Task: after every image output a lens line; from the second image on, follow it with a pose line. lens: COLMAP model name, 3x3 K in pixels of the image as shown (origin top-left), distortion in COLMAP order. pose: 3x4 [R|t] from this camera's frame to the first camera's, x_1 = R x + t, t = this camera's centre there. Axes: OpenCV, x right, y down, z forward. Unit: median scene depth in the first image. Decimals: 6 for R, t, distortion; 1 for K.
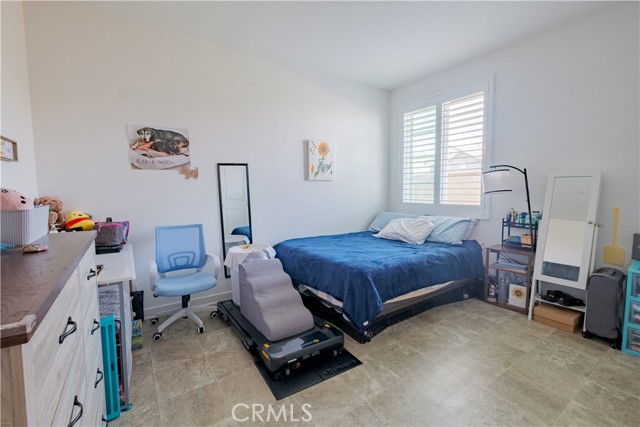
lens RADIAL K [[281.7, 0, 317.0], [0, 281.7, 211.4], [0, 0, 1]] dist [-0.008238, 0.001558]
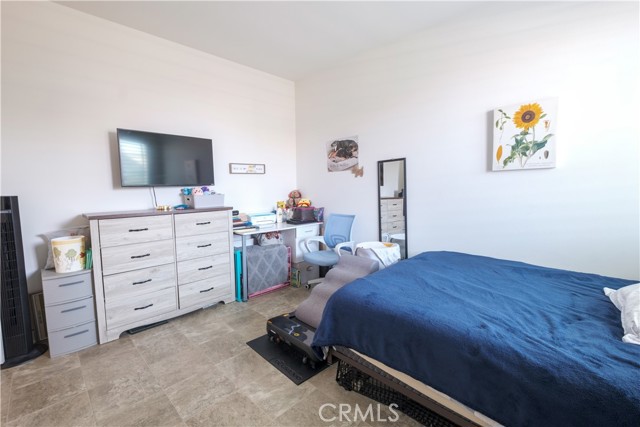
lens RADIAL K [[281.7, 0, 315.0], [0, 281.7, 212.7], [0, 0, 1]] dist [-0.008238, 0.001558]
pose [[0.182461, 0.094411, -0.978670, 0.709098], [-0.066371, 0.994291, 0.083544, -0.053897], [0.980970, 0.049712, 0.187686, 0.618358]]
